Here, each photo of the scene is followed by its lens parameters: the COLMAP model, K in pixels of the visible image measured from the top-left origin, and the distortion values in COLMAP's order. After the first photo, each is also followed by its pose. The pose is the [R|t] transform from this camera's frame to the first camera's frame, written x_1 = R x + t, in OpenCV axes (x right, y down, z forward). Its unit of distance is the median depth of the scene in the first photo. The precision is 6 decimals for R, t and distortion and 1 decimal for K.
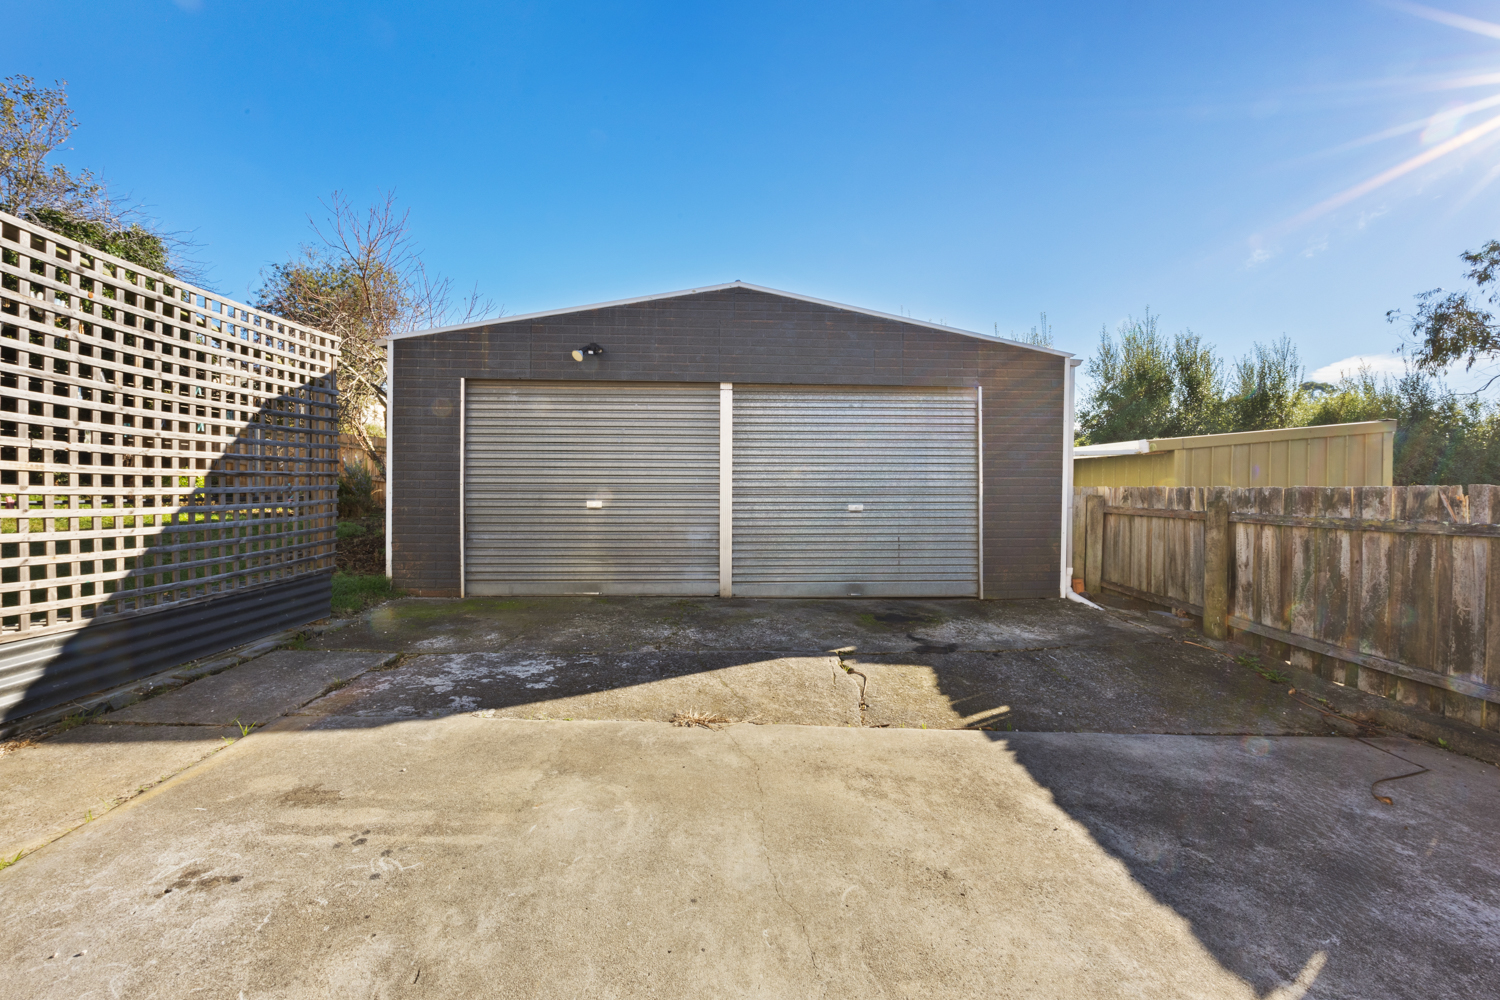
lens RADIAL K [[600.5, 0, 755.7], [0, 600.5, 496.0], [0, 0, 1]] dist [-0.001401, -0.000019]
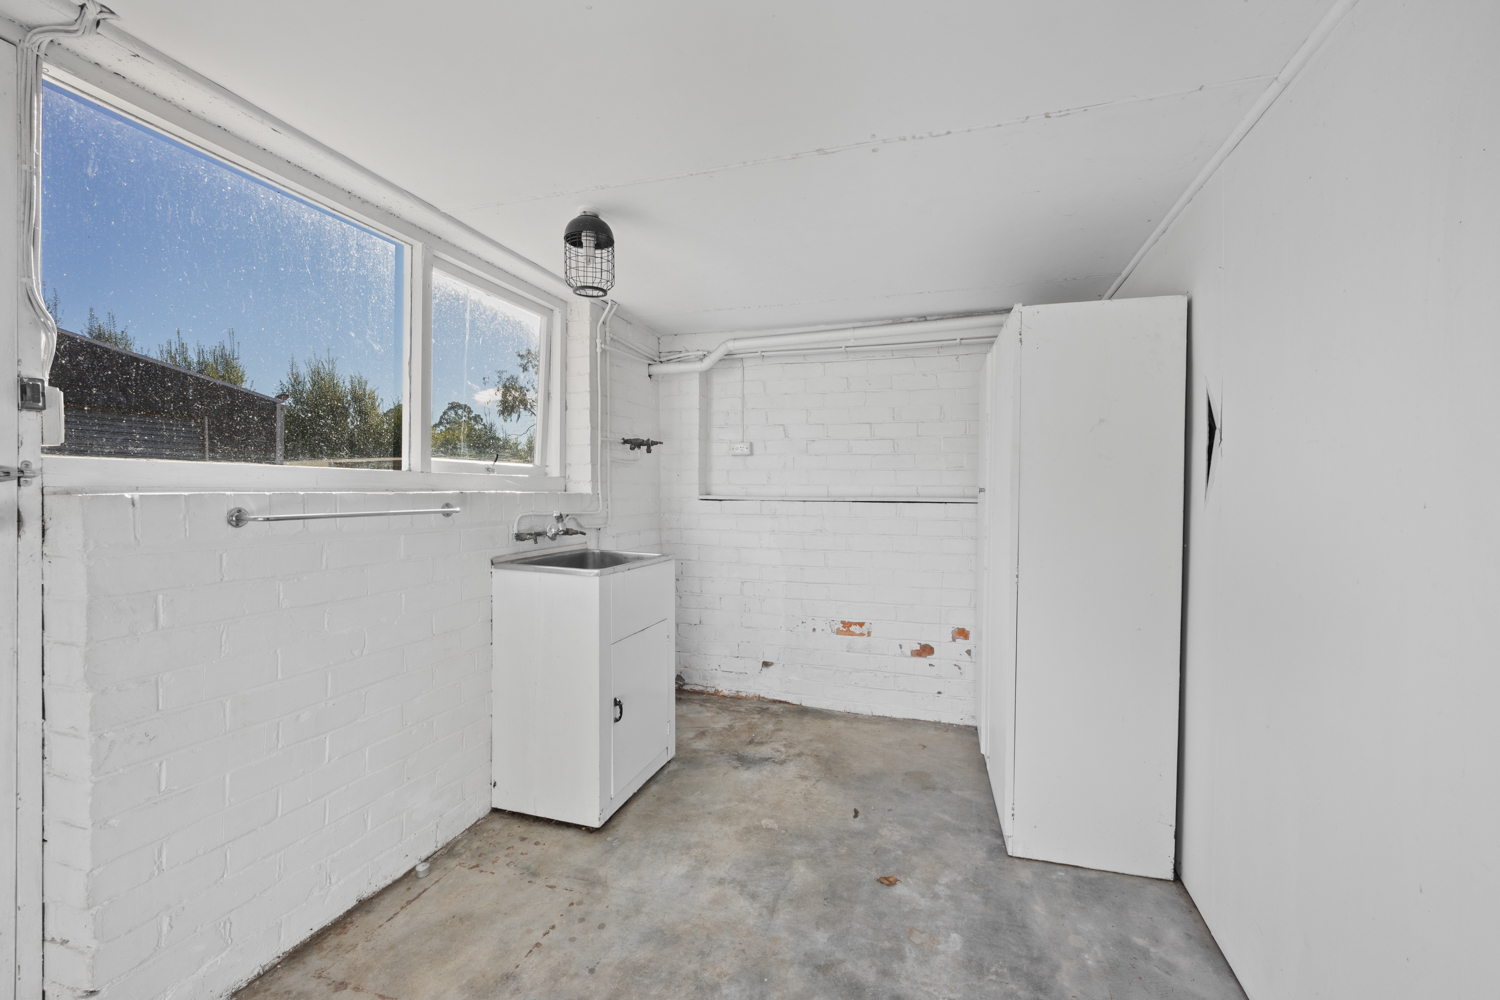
lens RADIAL K [[600.5, 0, 755.7], [0, 600.5, 496.0], [0, 0, 1]] dist [-0.001401, -0.000019]
pose [[0.353849, -0.005304, 0.935287, -0.210201], [0.005026, 0.999980, 0.003769, 0.000129], [-0.935289, 0.003367, 0.353869, -0.286149]]
